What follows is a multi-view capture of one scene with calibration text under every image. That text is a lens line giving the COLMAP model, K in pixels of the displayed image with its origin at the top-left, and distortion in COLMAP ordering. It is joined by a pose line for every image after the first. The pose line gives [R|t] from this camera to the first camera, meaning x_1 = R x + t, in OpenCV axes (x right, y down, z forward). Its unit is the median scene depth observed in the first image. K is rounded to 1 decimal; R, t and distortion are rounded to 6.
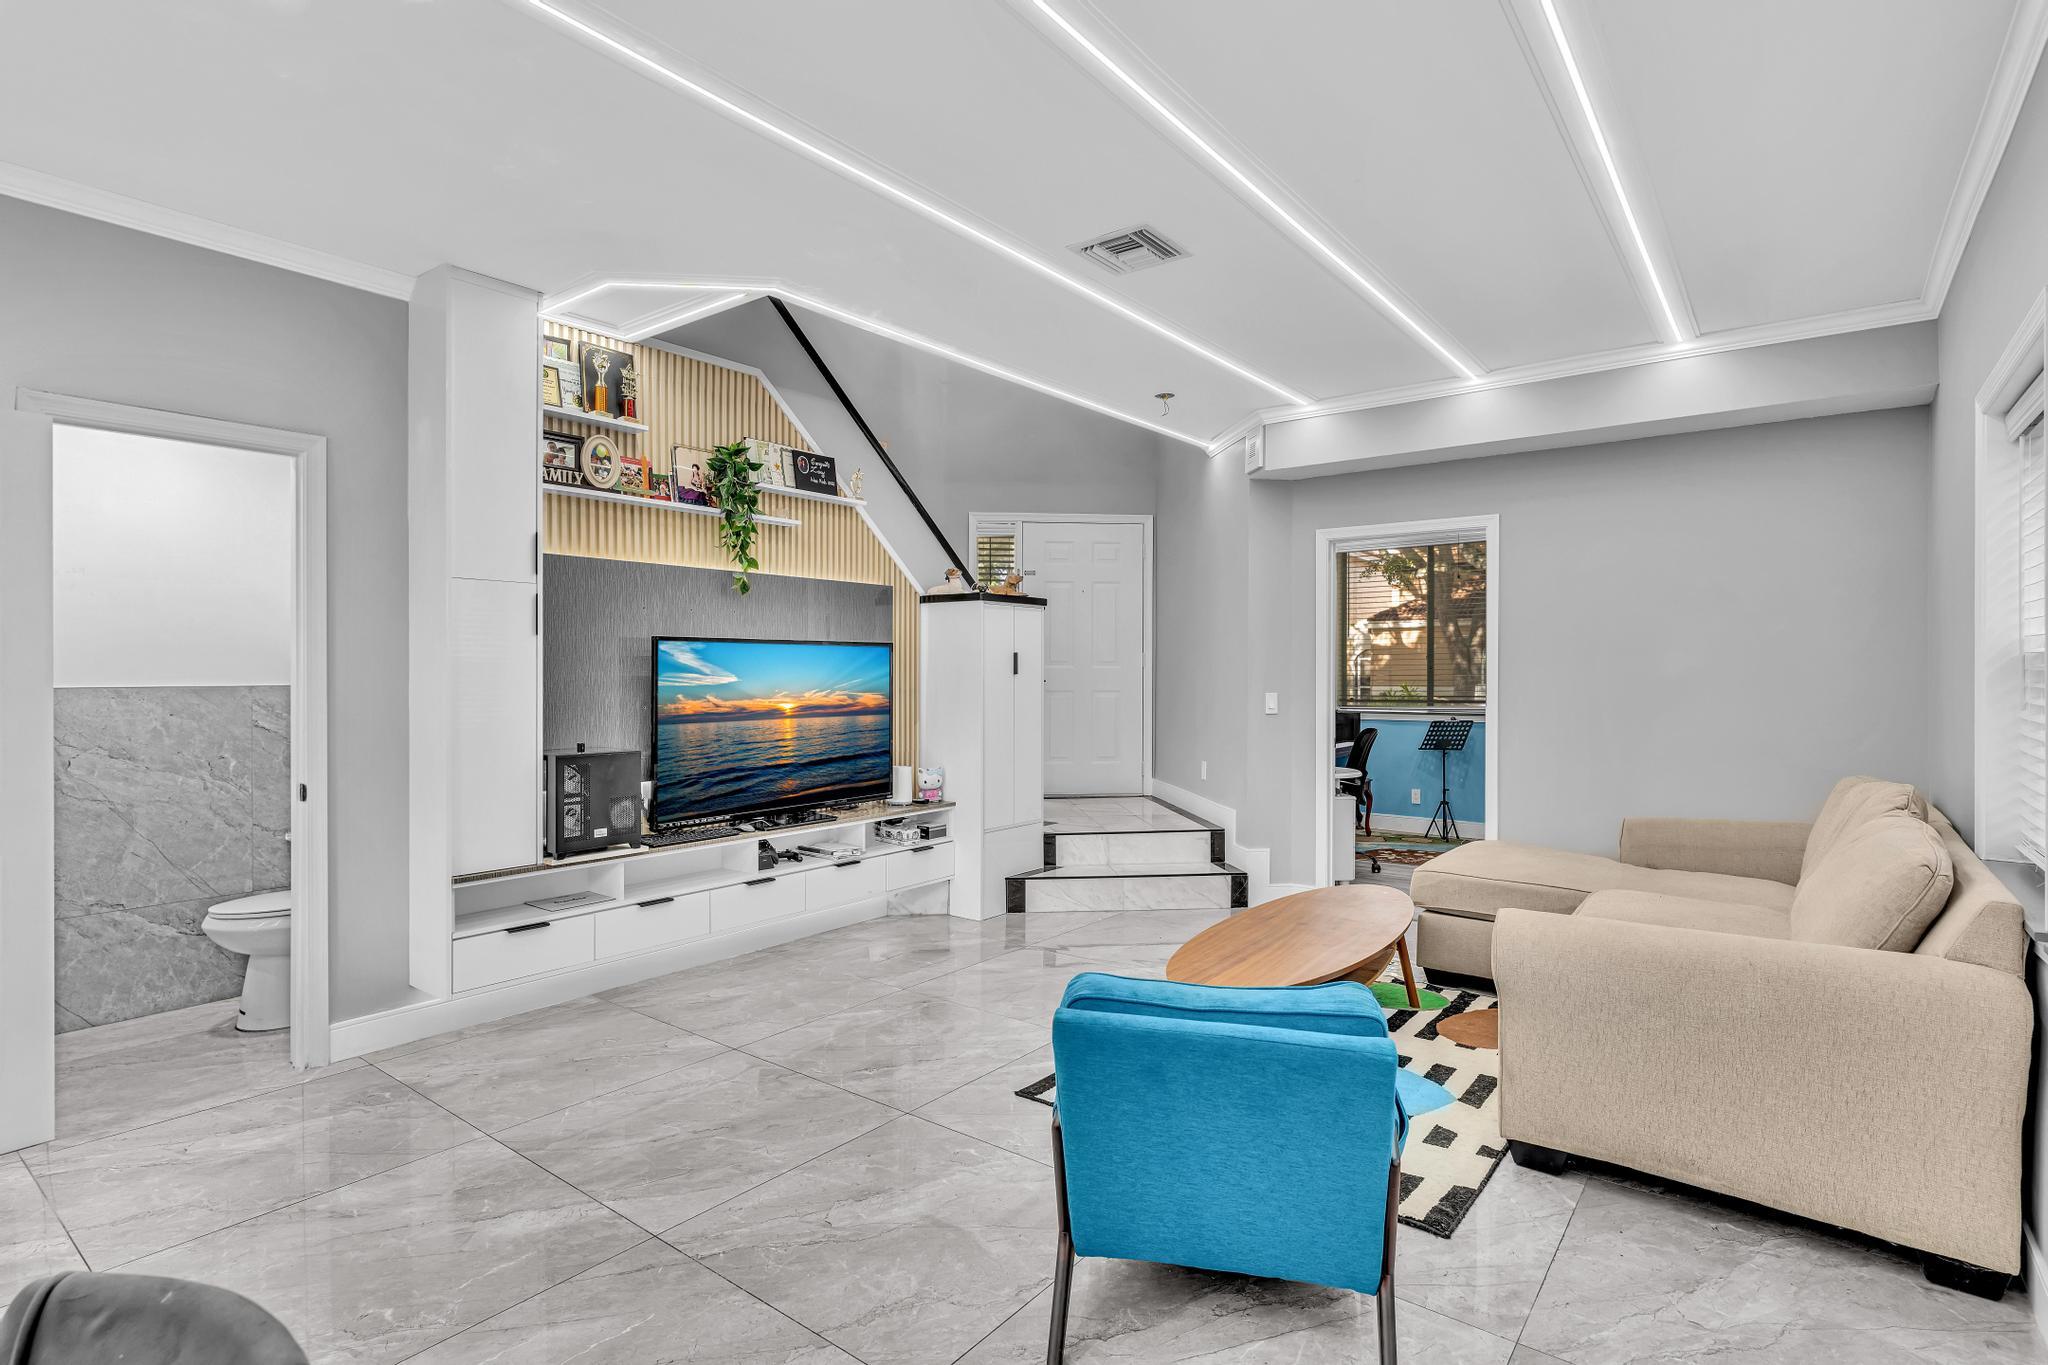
lens RADIAL K [[1010.5, 0, 1017.6], [0, 1010.5, 677.0], [0, 0, 1]] dist [-0.003712, 0.004530]
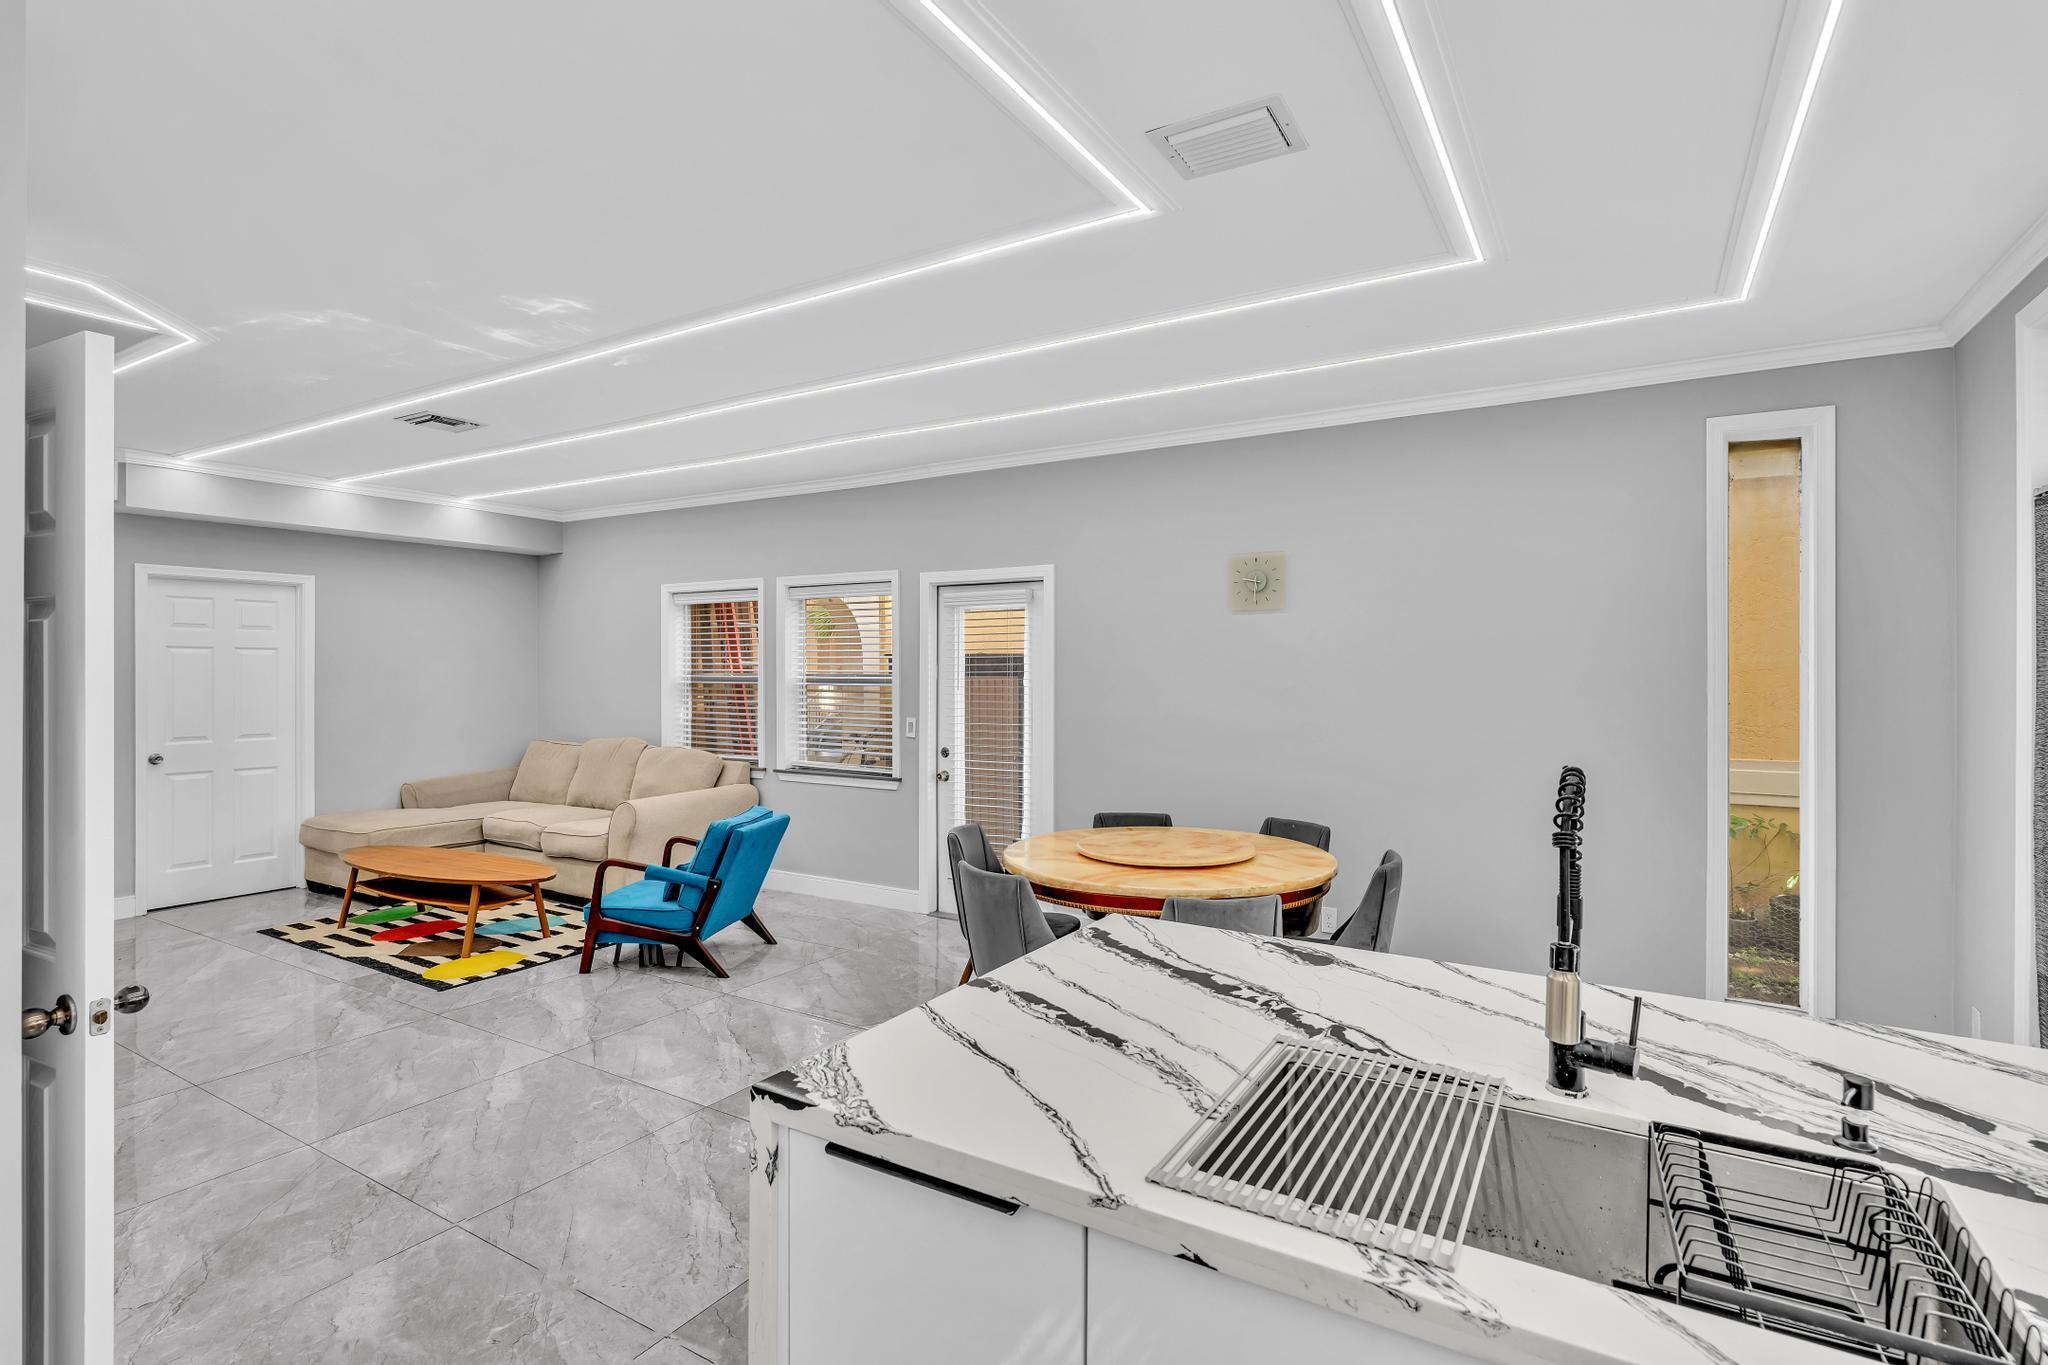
lens RADIAL K [[993.0, 0, 1022.9], [0, 993.0, 668.5], [0, 0, 1]] dist [-0.002701, 0.001507]
pose [[-0.108647, -0.001643, 0.994079, -1.094523], [0.005587, 0.999982, 0.002264, -0.039336], [-0.994065, 0.005800, -0.108636, 0.224524]]
